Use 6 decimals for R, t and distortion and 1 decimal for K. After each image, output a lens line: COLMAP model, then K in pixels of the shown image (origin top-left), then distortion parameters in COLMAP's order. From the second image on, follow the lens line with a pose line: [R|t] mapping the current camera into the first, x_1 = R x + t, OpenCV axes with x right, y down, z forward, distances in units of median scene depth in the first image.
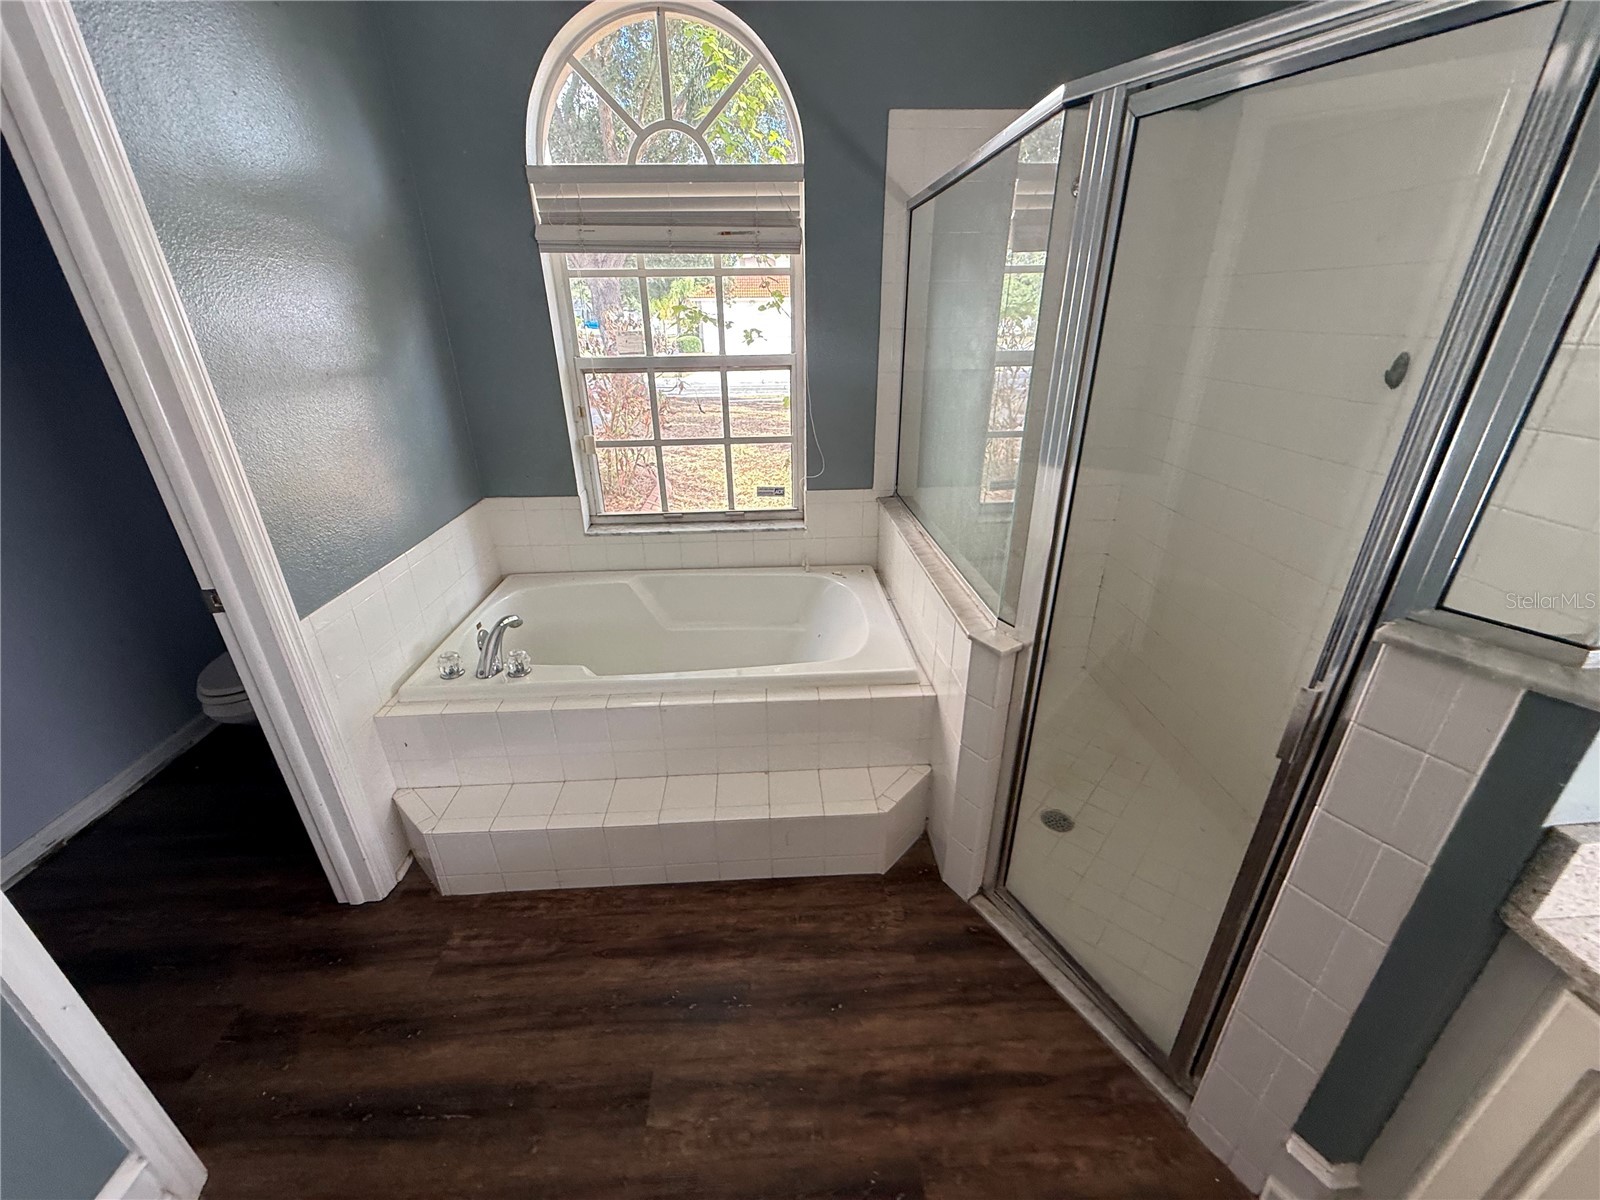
lens RADIAL K [[632.8, 0, 800.9], [0, 632.8, 600.4], [0, 0, 1]] dist [0.001563, 0.000107]
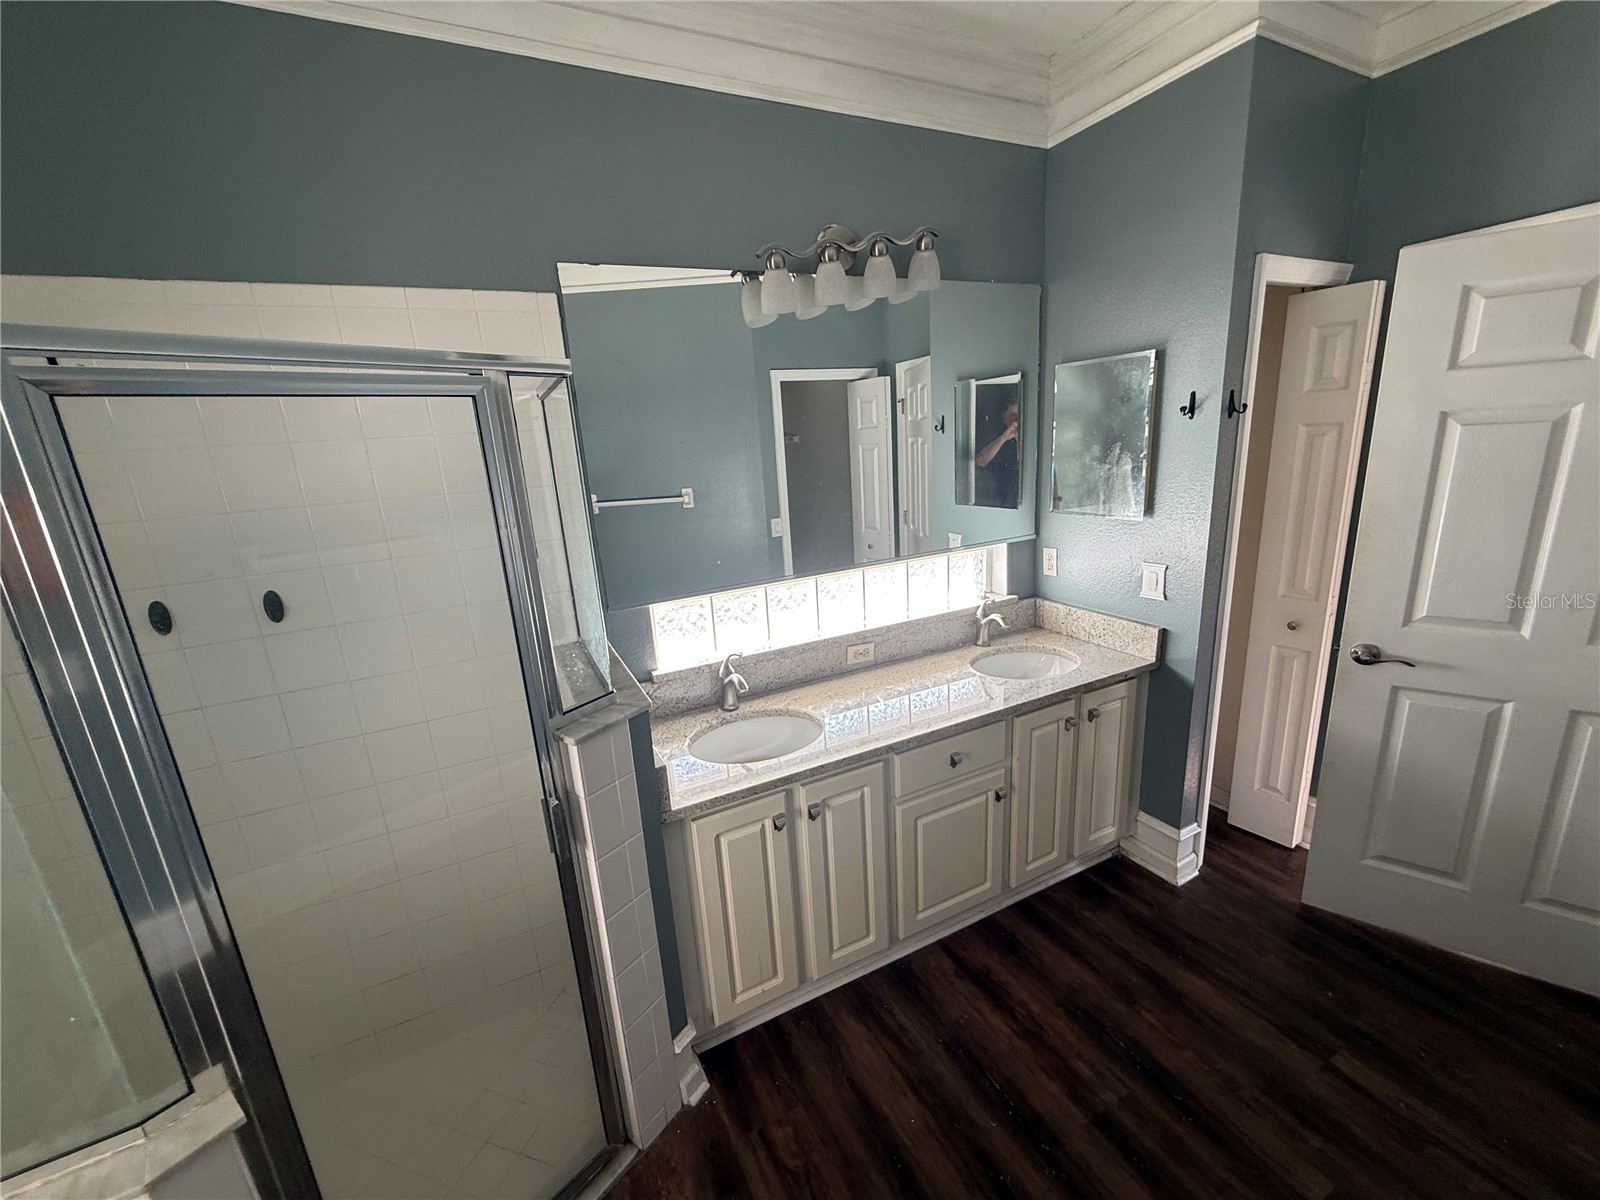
lens RADIAL K [[632.8, 0, 800.9], [0, 632.8, 600.2], [0, 0, 1]] dist [0.001563, 0.000107]
pose [[-0.400003, -0.192719, 0.896023, -0.649128], [0.433805, 0.821385, 0.370325, -0.587957], [-0.807348, 0.536830, -0.244954, 0.793484]]
